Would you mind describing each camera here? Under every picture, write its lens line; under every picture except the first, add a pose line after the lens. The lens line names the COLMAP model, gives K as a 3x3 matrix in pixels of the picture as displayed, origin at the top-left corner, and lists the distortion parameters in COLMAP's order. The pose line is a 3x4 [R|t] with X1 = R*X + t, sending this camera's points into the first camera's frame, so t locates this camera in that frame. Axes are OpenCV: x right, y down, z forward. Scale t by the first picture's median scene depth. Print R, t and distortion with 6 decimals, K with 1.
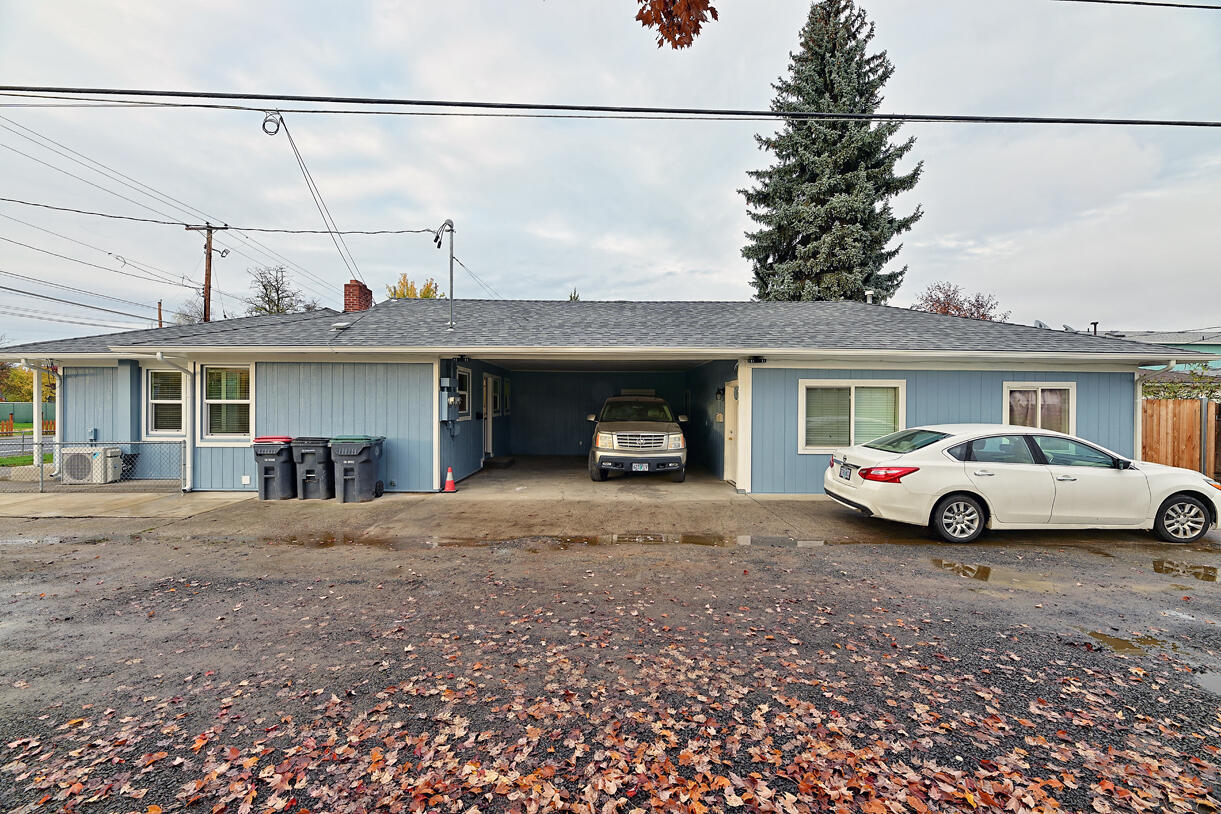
lens RADIAL K [[506.7, 0, 610.0], [0, 506.7, 407.6], [0, 0, 1]] dist [-0.003482, -0.000208]
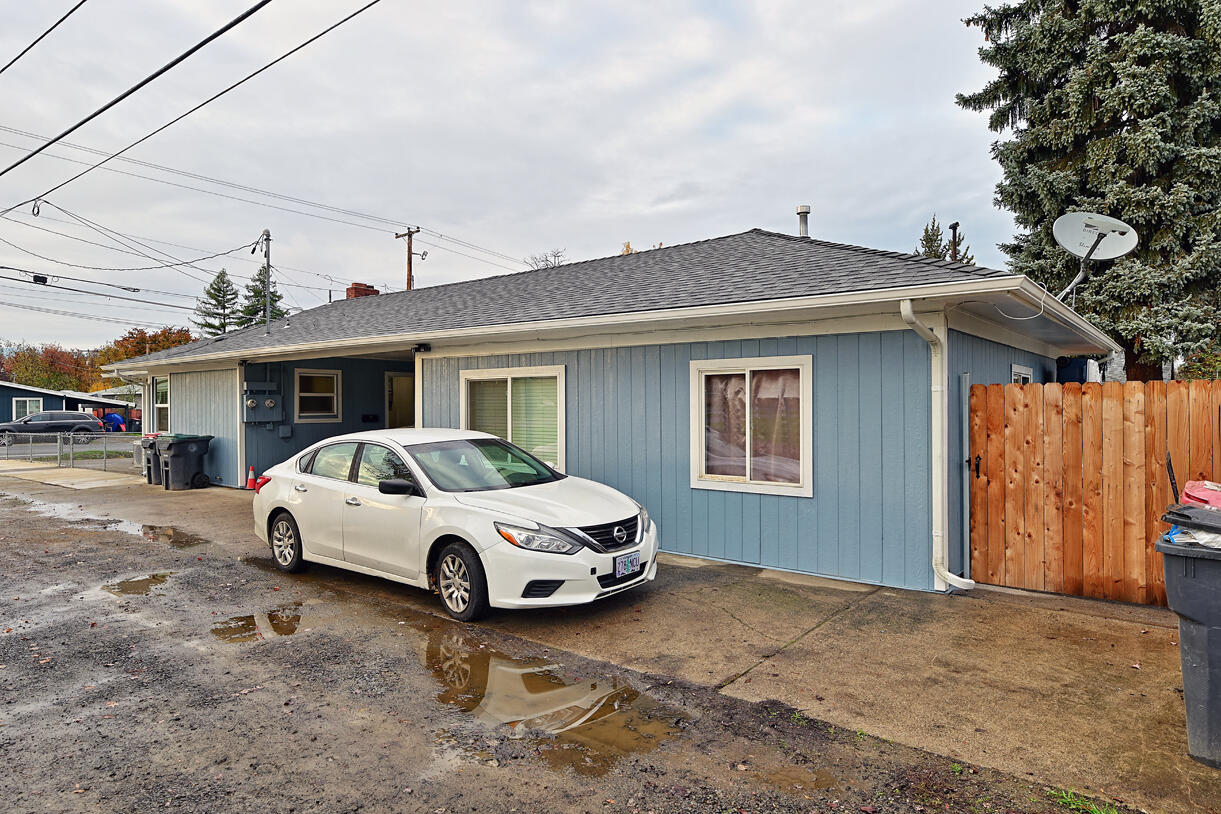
lens RADIAL K [[753.3, 0, 609.9], [0, 753.3, 408.4], [0, 0, 1]] dist [0.014364, 0.000688]
pose [[0.769333, -0.005878, -0.638821, 1.271501], [0.003198, 0.999981, -0.005350, 0.008135], [0.638840, 0.002073, 0.769337, 0.269116]]
